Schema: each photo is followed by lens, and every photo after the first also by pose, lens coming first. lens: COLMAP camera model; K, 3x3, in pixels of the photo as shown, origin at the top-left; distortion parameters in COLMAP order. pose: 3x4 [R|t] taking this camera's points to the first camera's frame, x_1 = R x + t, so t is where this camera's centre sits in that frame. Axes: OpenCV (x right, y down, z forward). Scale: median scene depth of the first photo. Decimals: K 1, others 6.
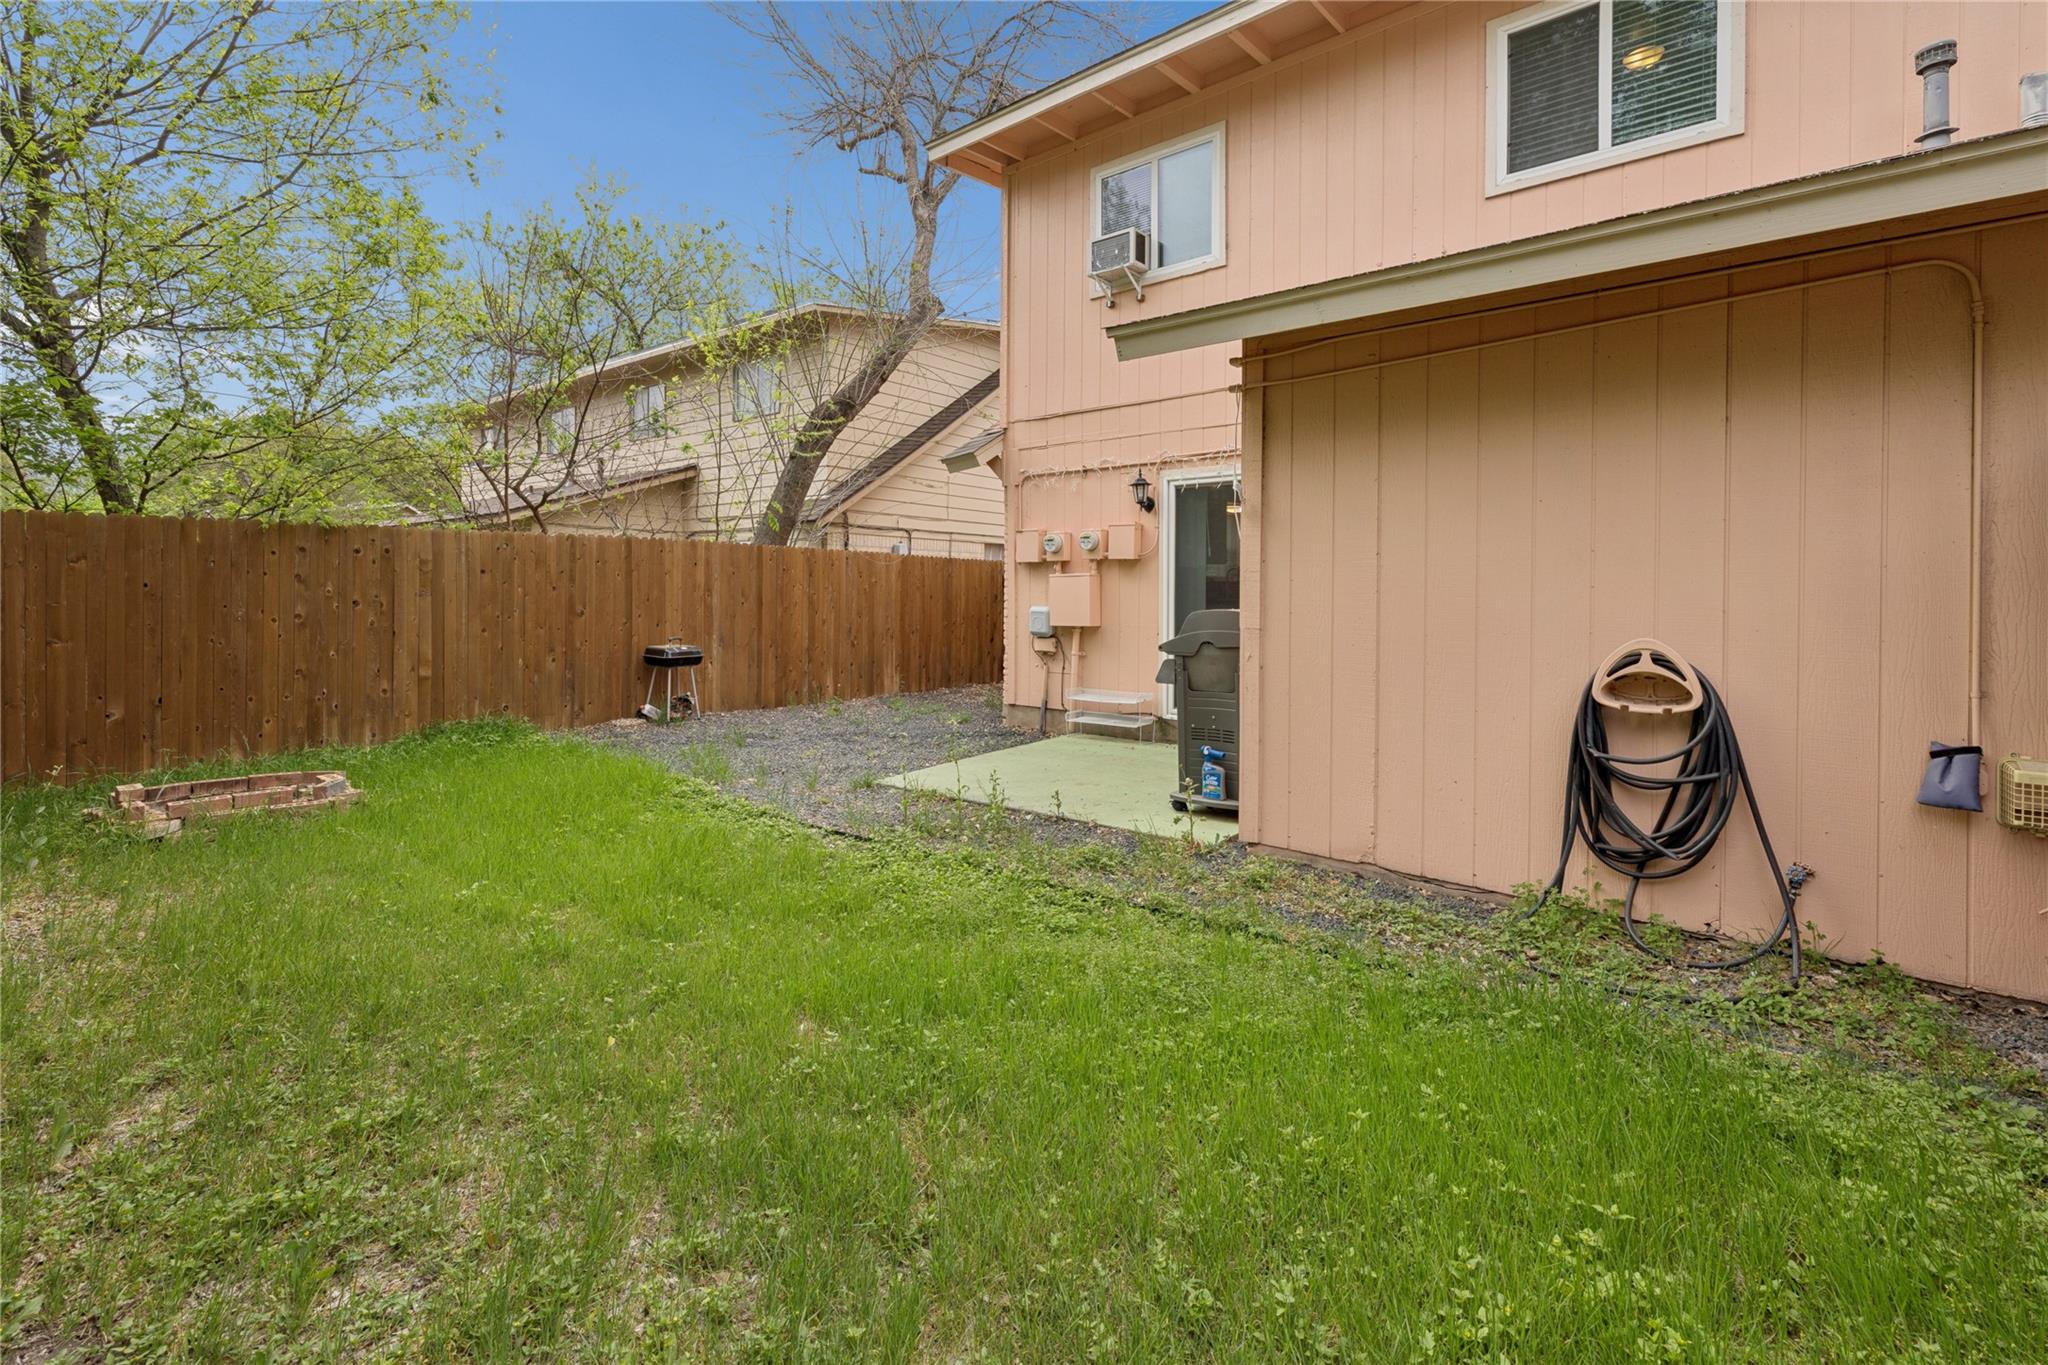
lens RADIAL K [[863.8, 0, 1024.1], [0, 863.8, 591.7], [0, 0, 1]] dist [0.000300, 0.000125]
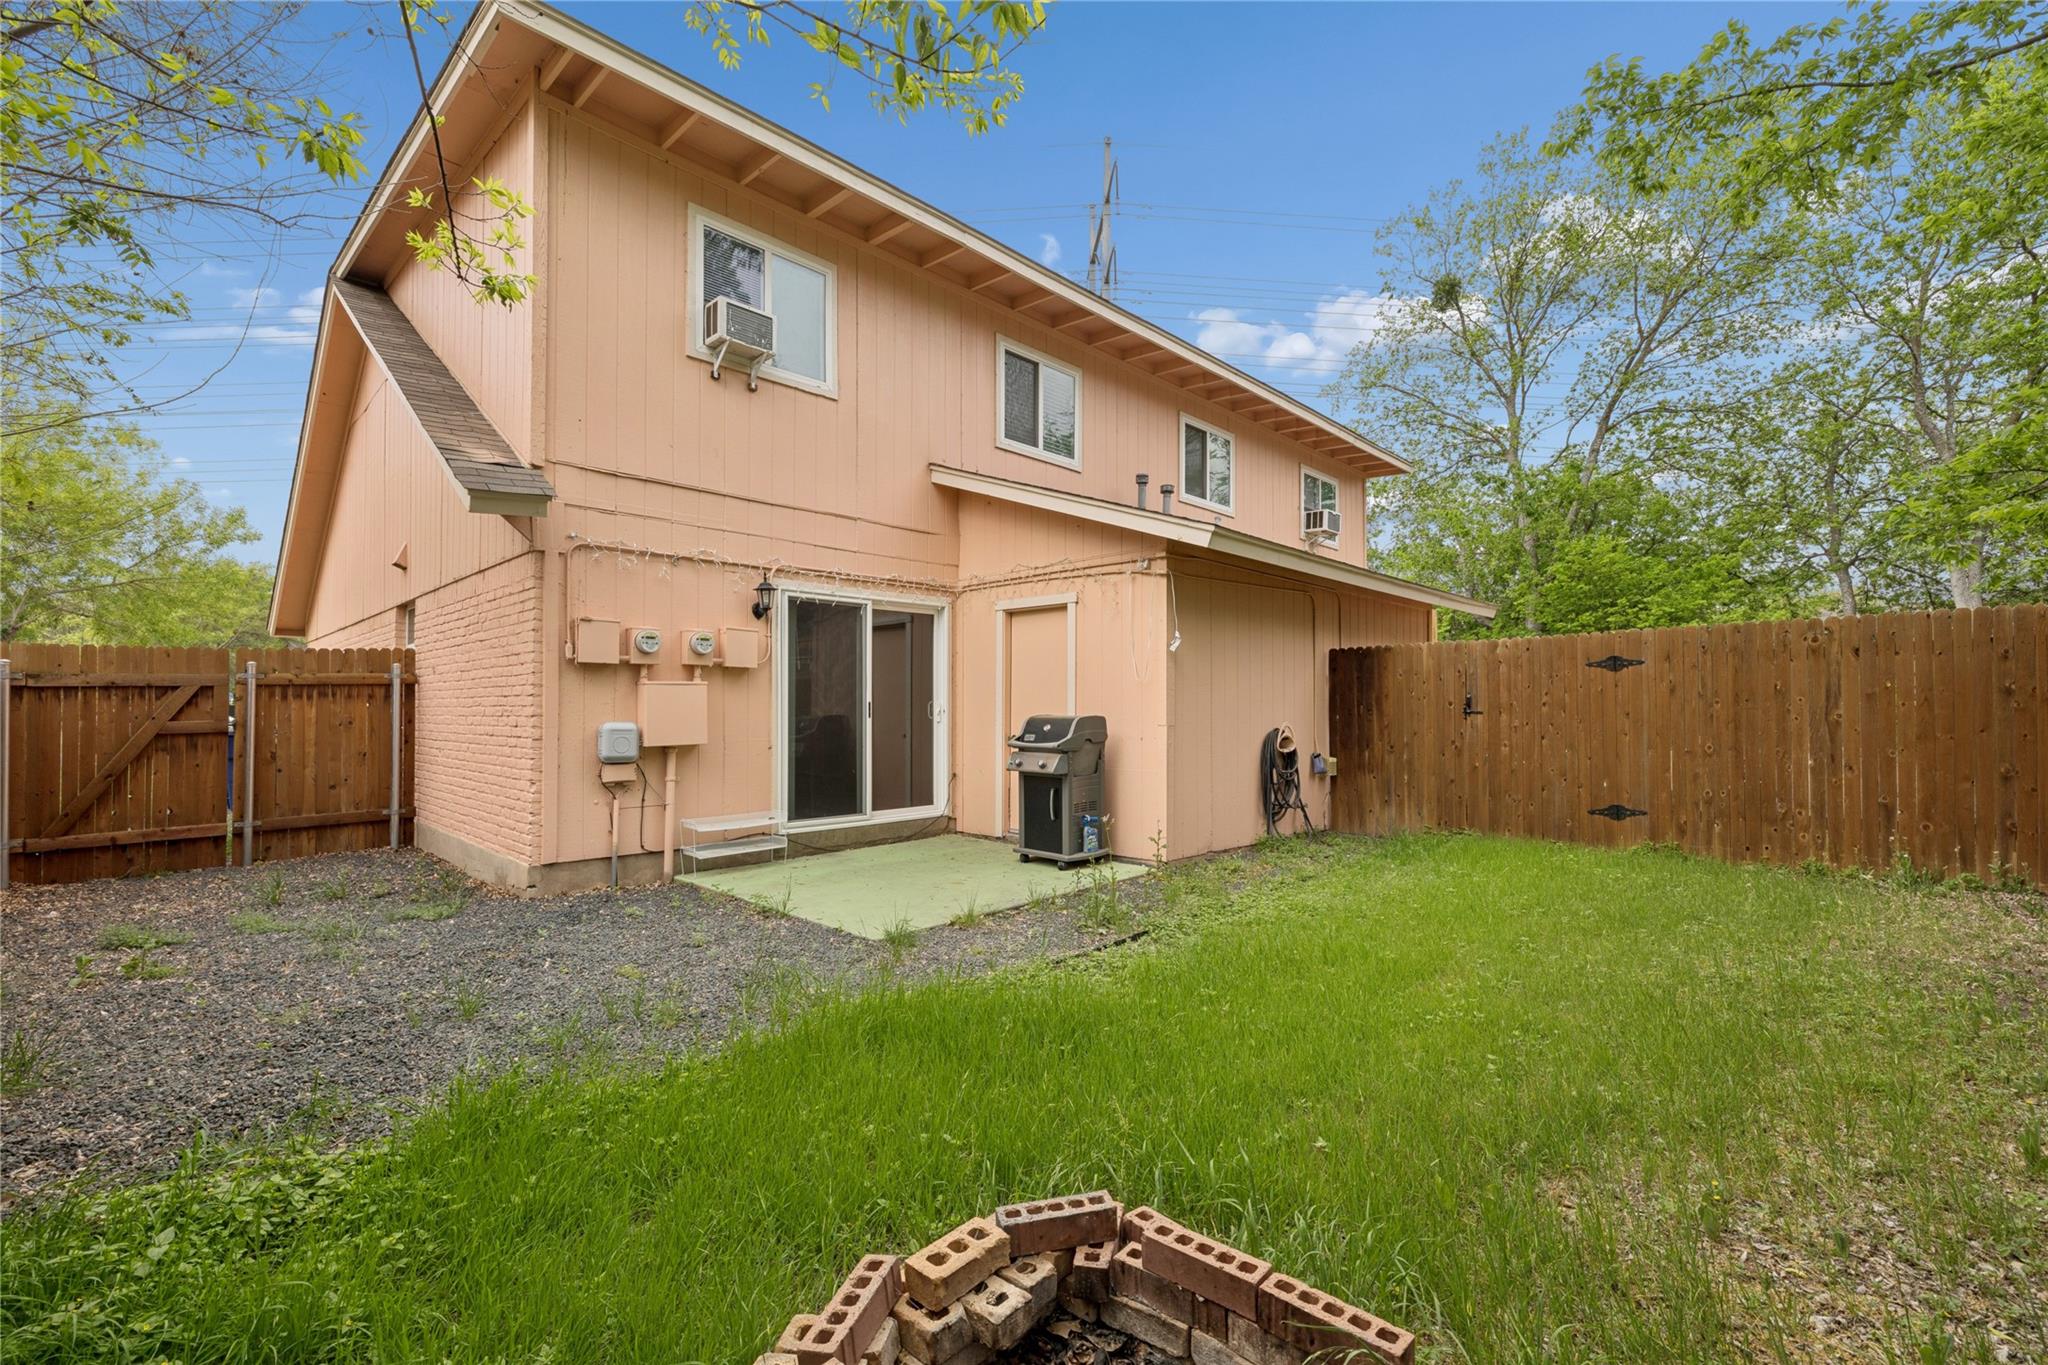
lens RADIAL K [[867.9, 0, 1023.1], [0, 867.9, 702.7], [0, 0, 1]] dist [-0.001501, 0.000154]
pose [[0.094392, 0.003784, 0.995528, -0.768491], [0.000542, 0.999992, -0.003852, 0.002757], [-0.995535, 0.000903, 0.094389, 0.627498]]
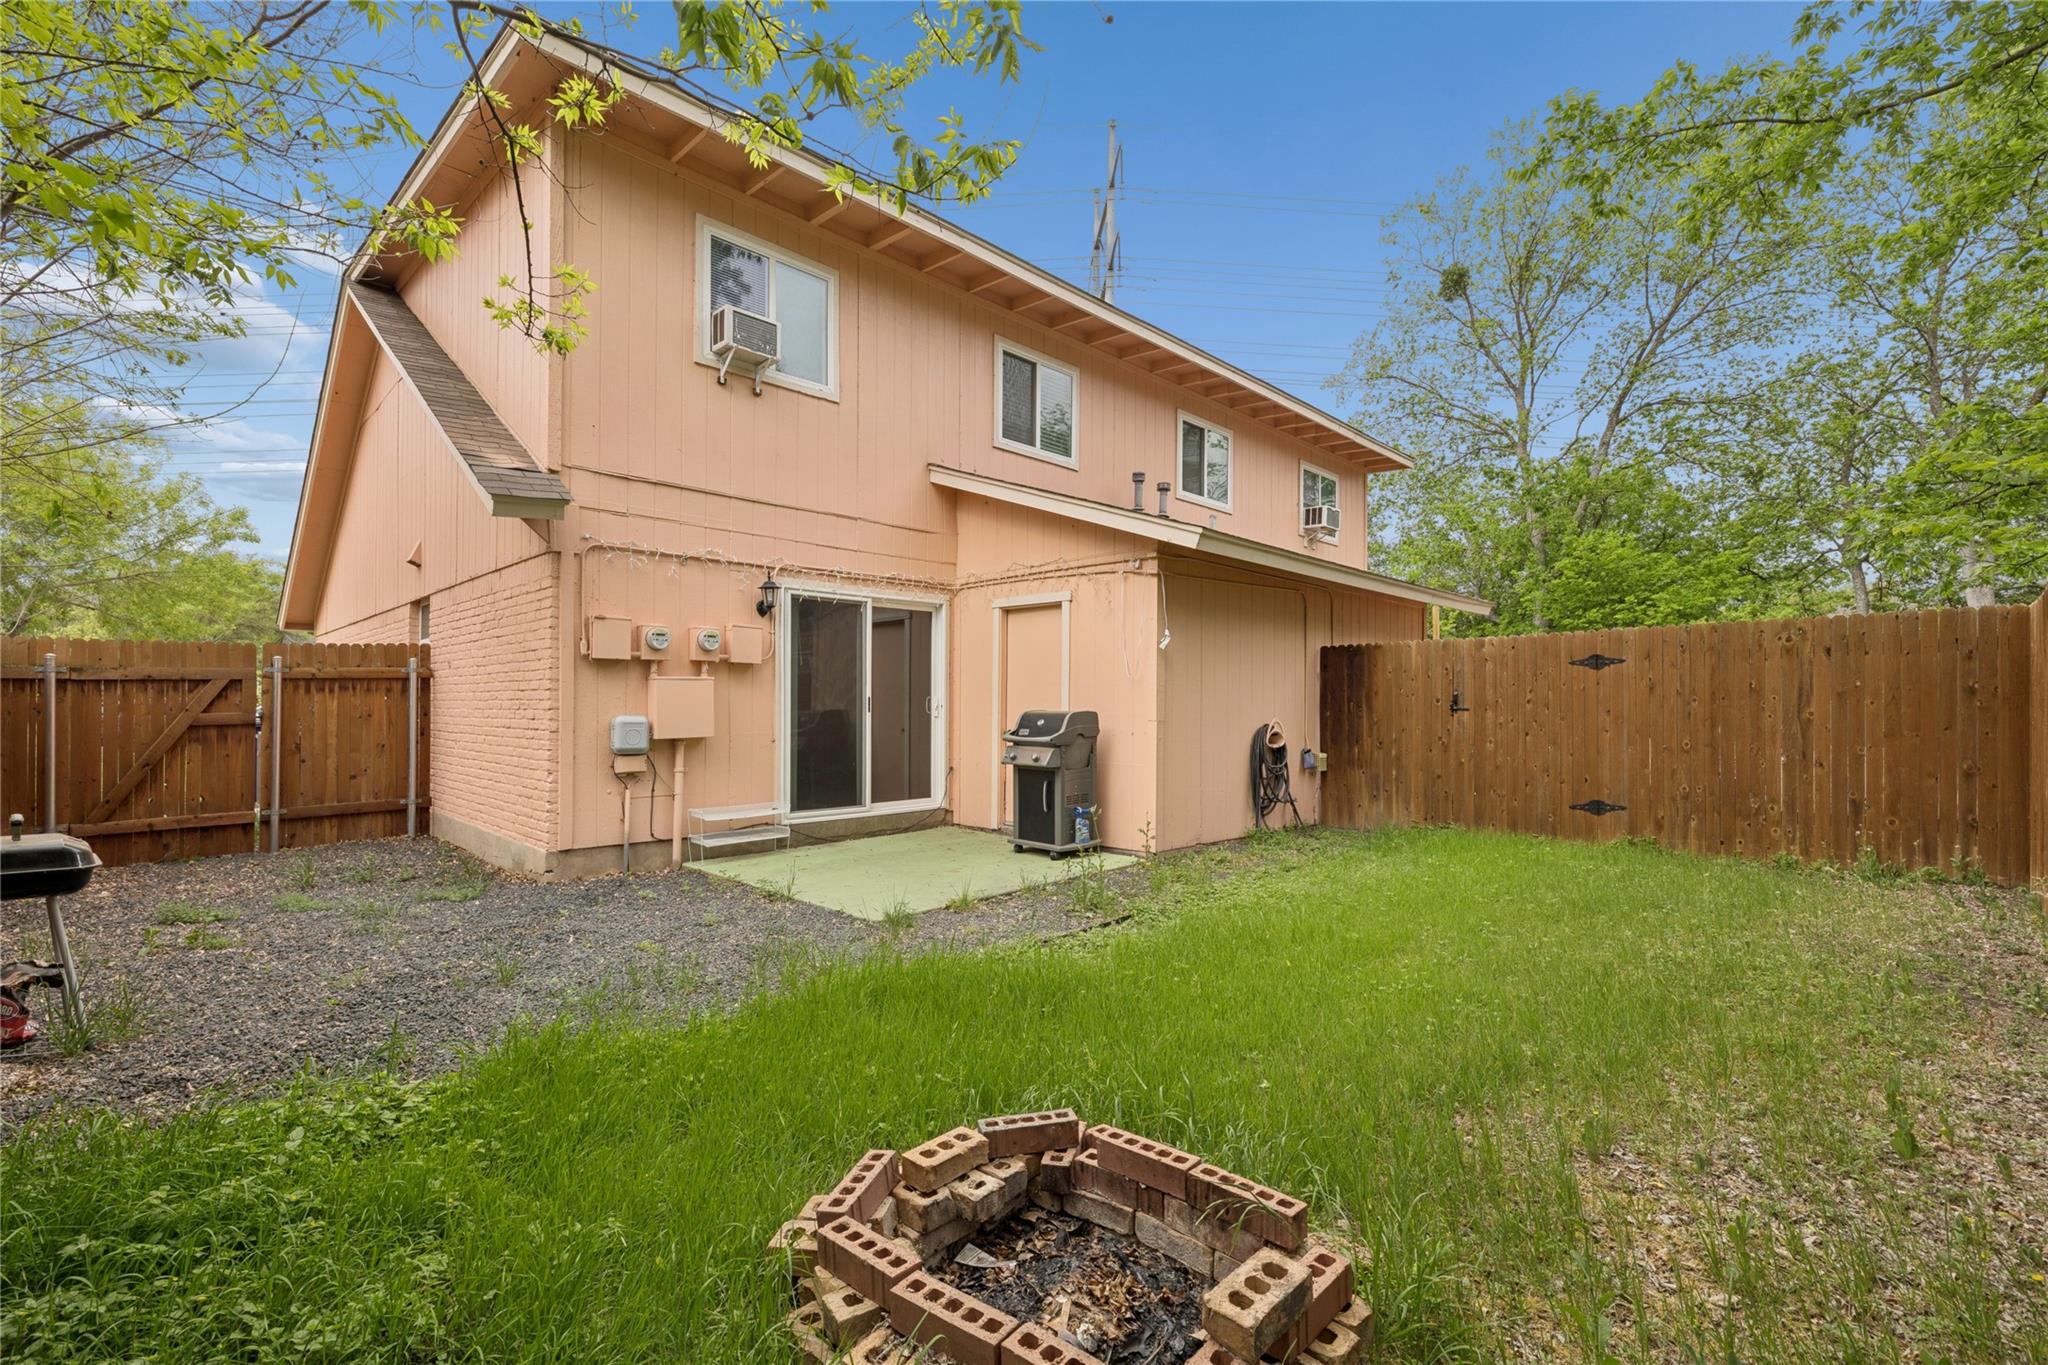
lens RADIAL K [[884.7, 0, 1002.6], [0, 884.7, 701.3], [0, 0, 1]] dist [0.000776, 0.000021]
pose [[0.118210, 0.000817, 0.992988, -0.812487], [-0.003002, 0.999995, -0.000465, 0.003003], [-0.992984, -0.002926, 0.118212, 0.617138]]
